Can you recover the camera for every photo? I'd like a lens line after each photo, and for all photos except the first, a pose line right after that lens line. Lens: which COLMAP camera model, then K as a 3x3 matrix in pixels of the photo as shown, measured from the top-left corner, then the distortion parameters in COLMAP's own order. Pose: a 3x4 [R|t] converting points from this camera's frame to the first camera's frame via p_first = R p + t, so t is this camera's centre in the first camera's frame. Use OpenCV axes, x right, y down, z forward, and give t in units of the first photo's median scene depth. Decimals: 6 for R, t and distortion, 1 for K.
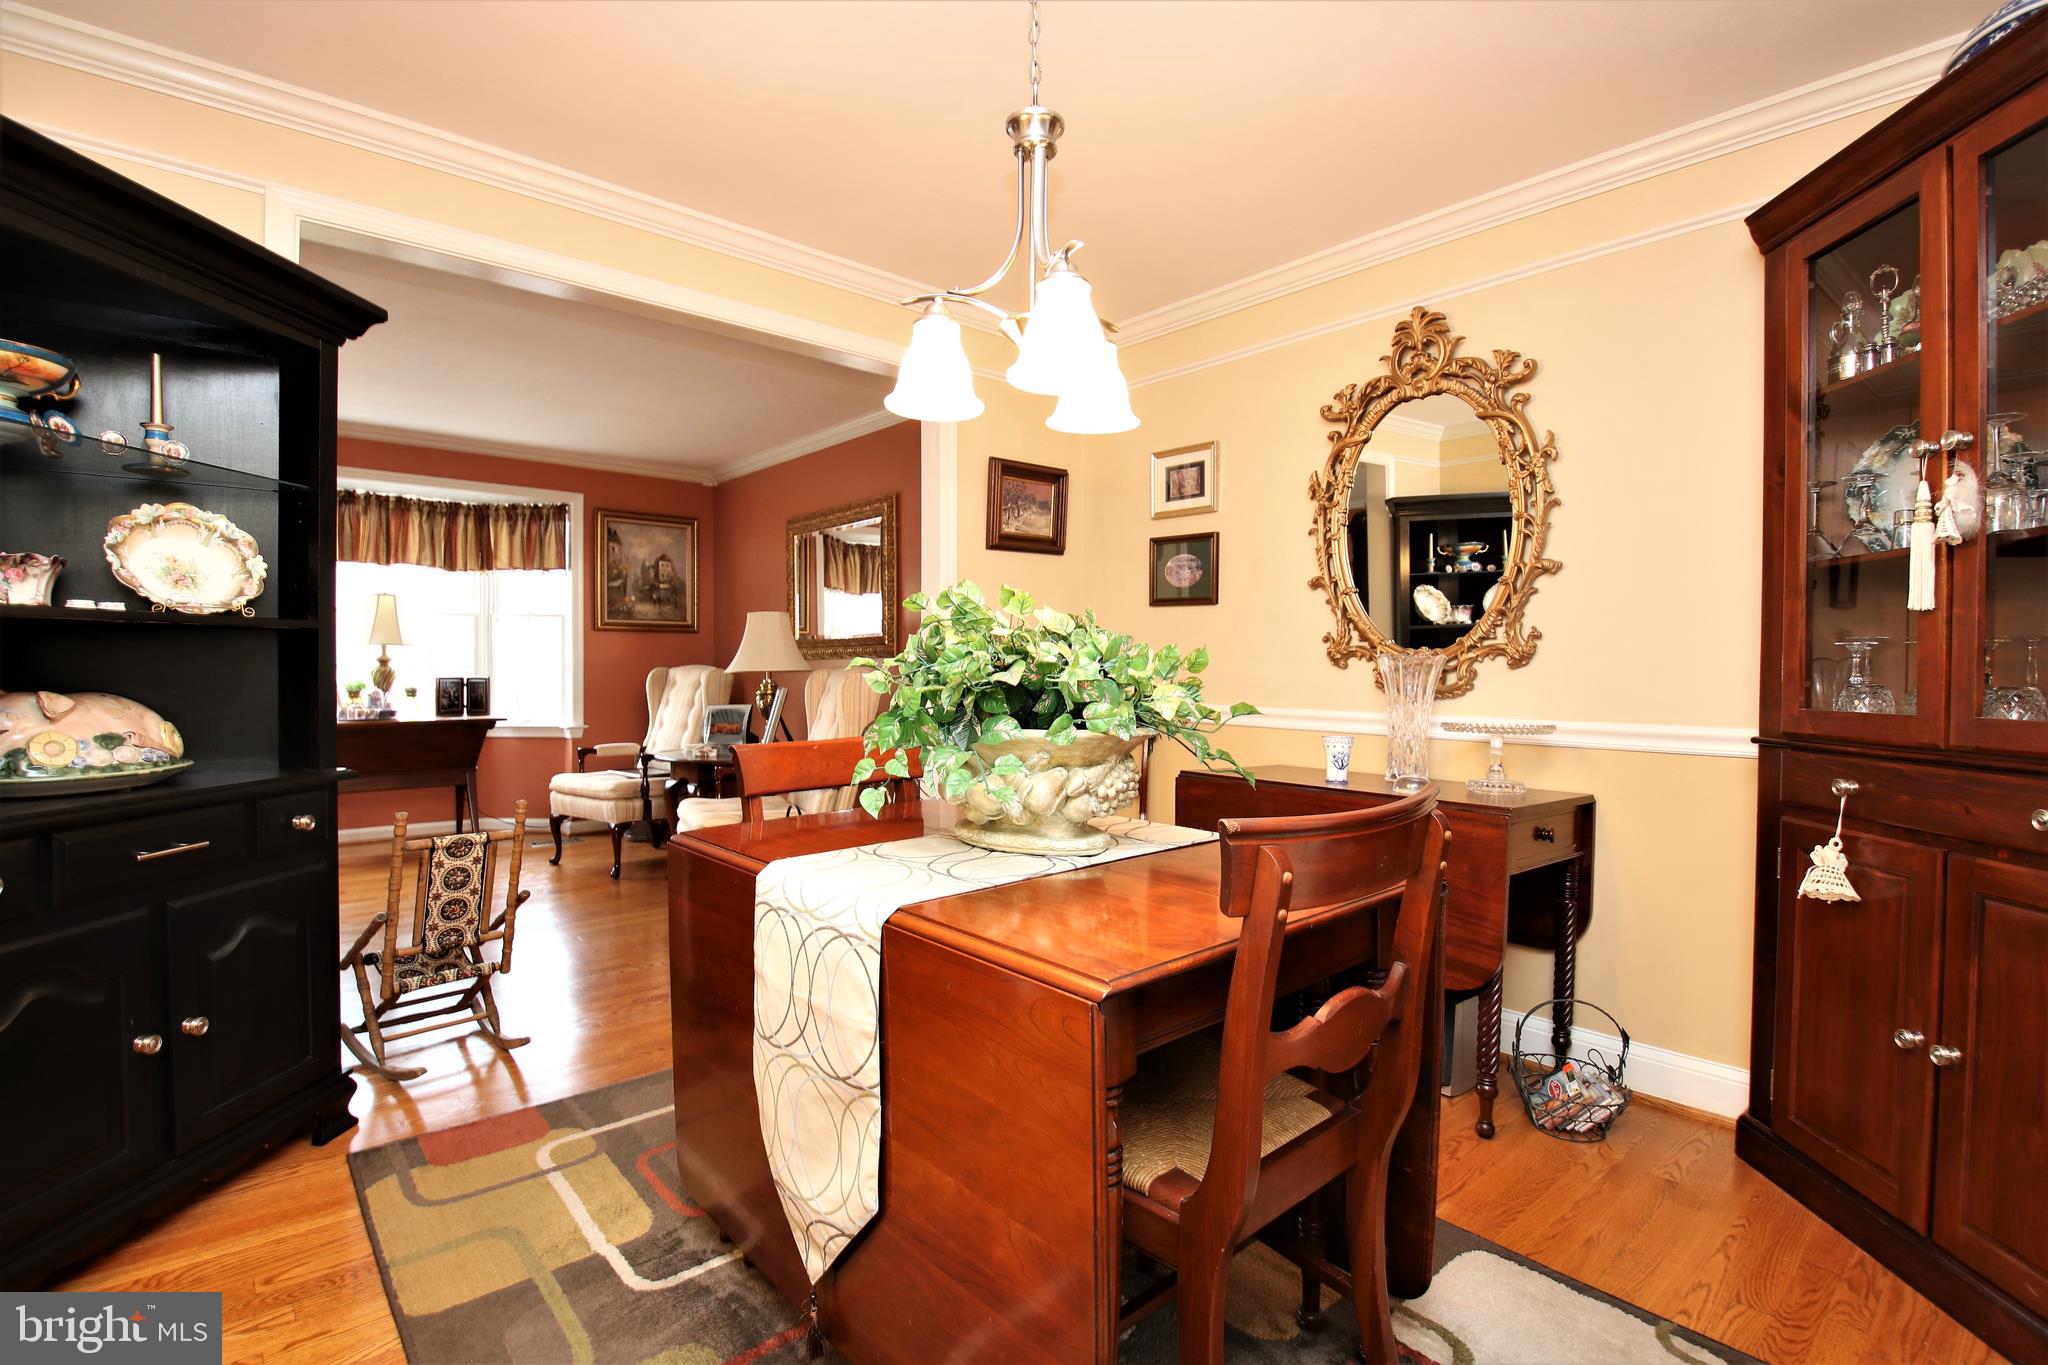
lens RADIAL K [[952.2, 0, 1034.0], [0, 952.2, 693.4], [0, 0, 1]] dist [0.004317, -0.020827]
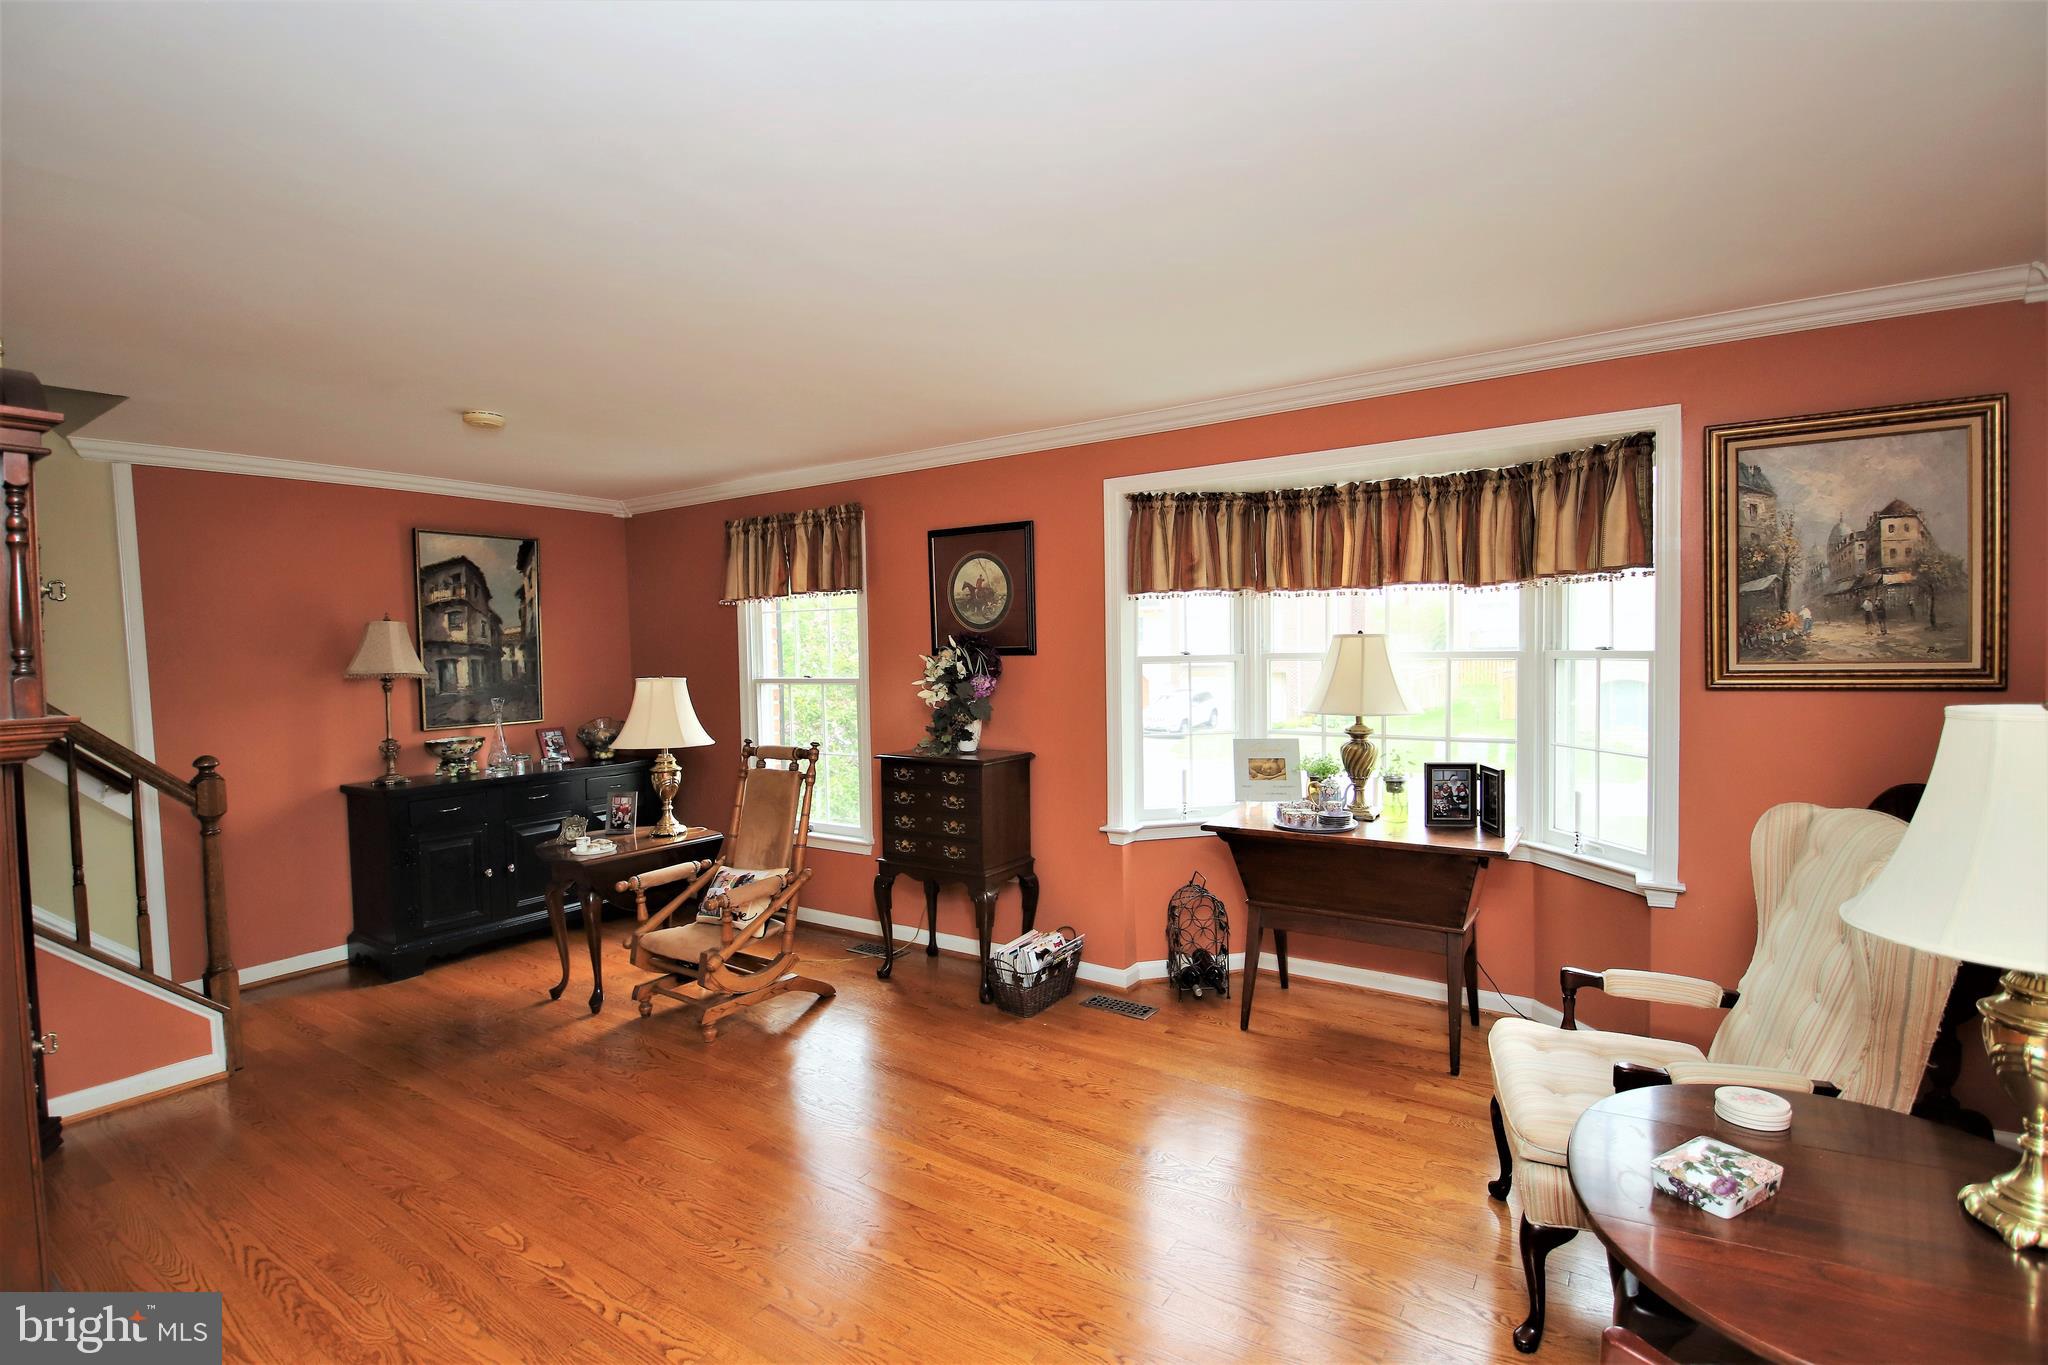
lens RADIAL K [[952.2, 0, 1012.1], [0, 952.2, 698.4], [0, 0, 1]] dist [0.004317, -0.020827]
pose [[0.254813, 0.037079, -0.966279, -0.155949], [-0.010326, 0.999312, 0.035623, -0.120739], [0.966935, 0.000901, 0.255020, 0.892213]]
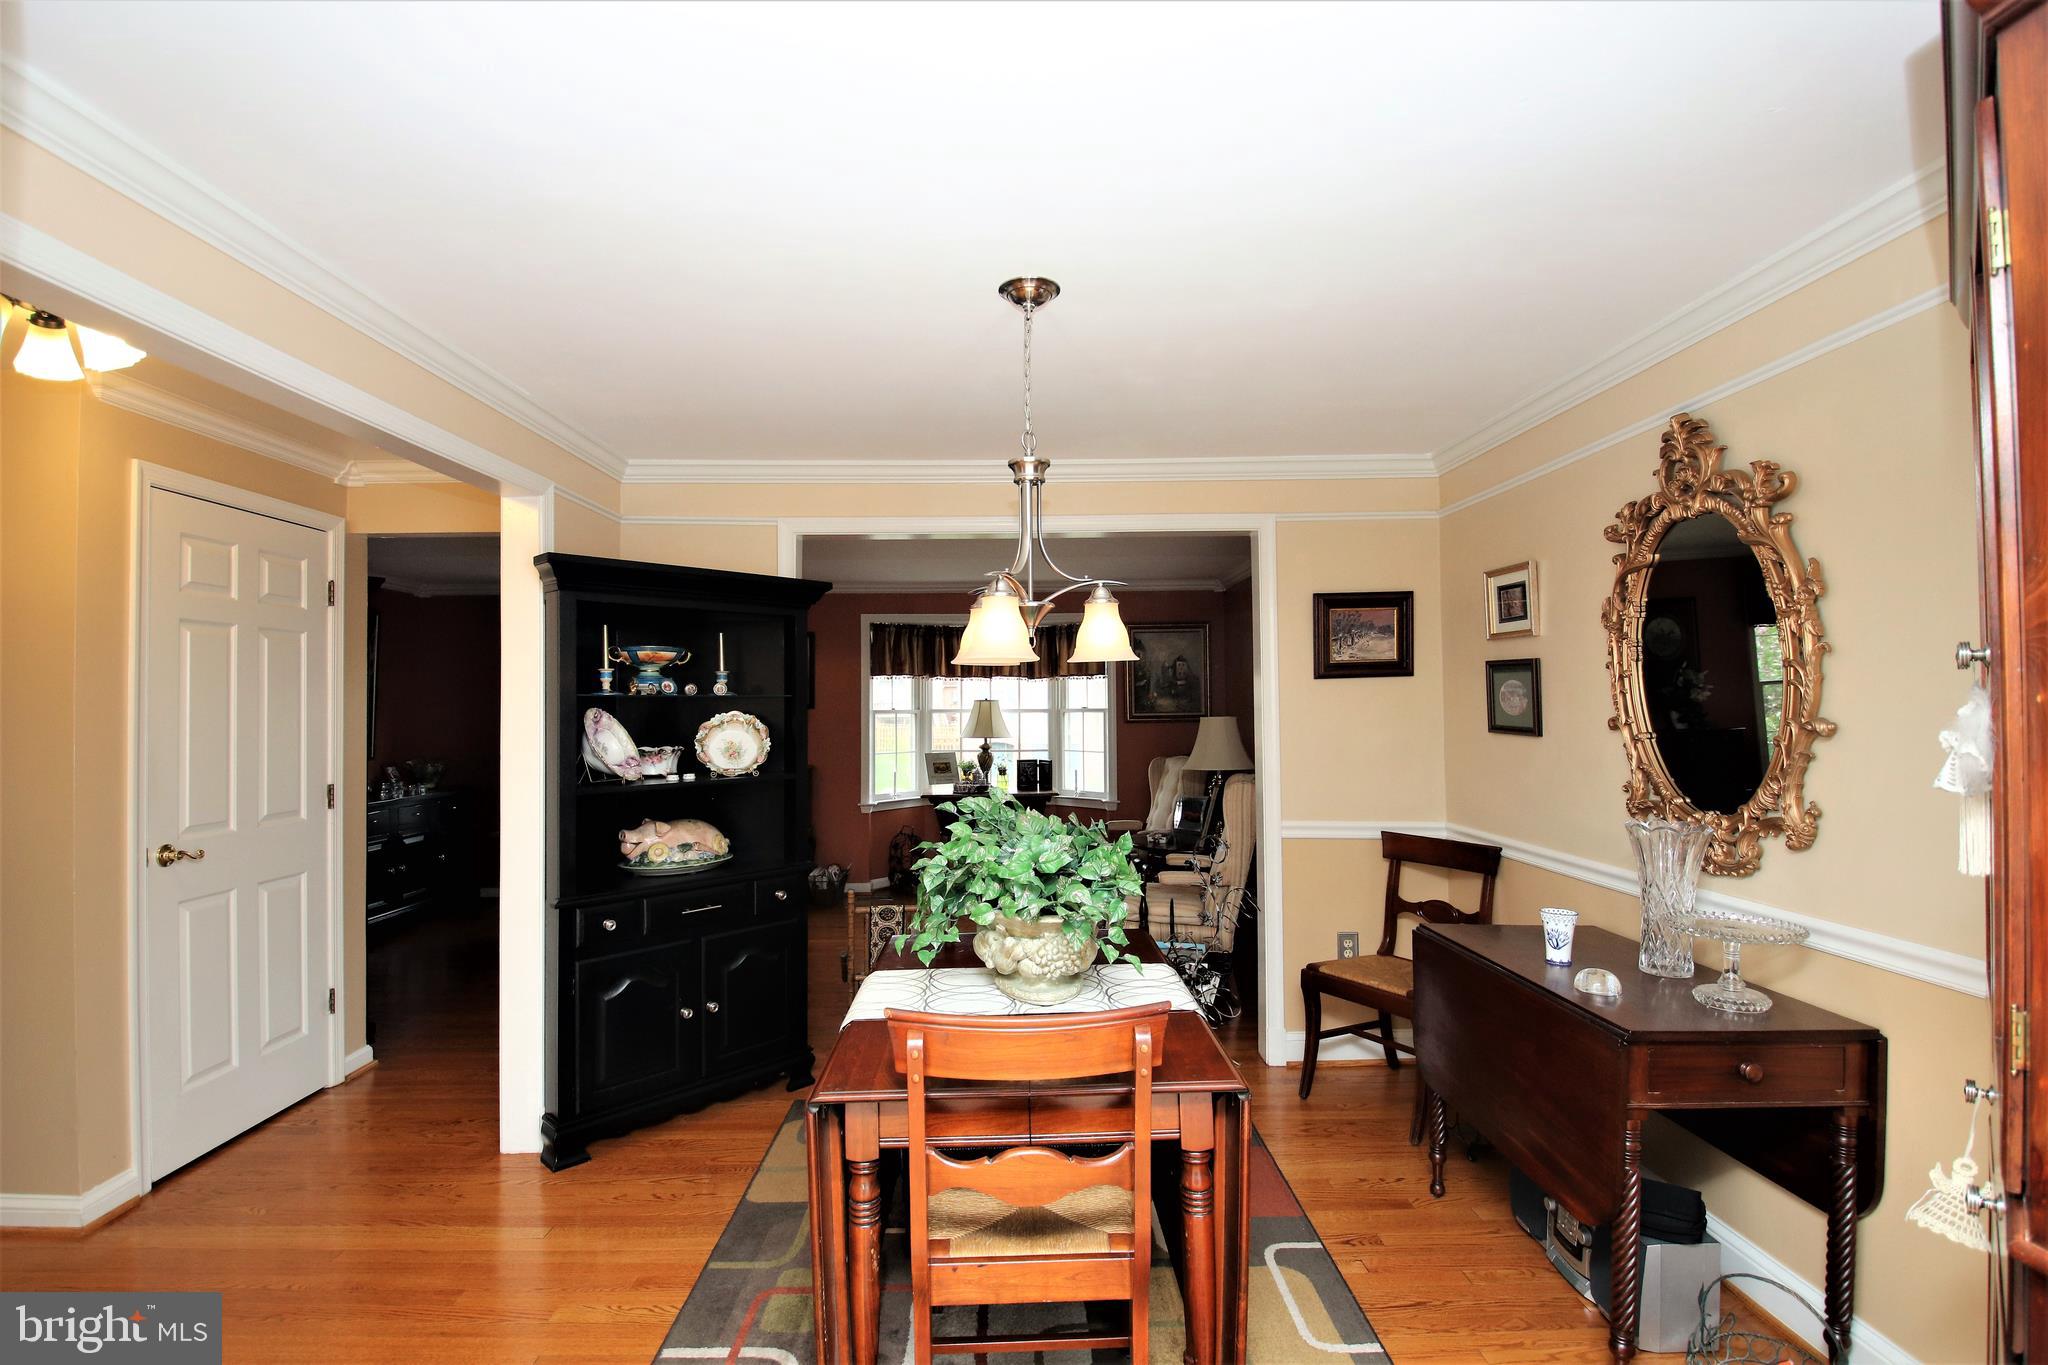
lens RADIAL K [[952.2, 0, 1018.6], [0, 952.2, 691.4], [0, 0, 1]] dist [0.004317, -0.020827]
pose [[0.758340, -0.024351, -0.651404, 0.370502], [-0.004493, 0.999083, -0.042579, -0.086781], [0.651843, 0.035216, 0.757535, -0.017717]]
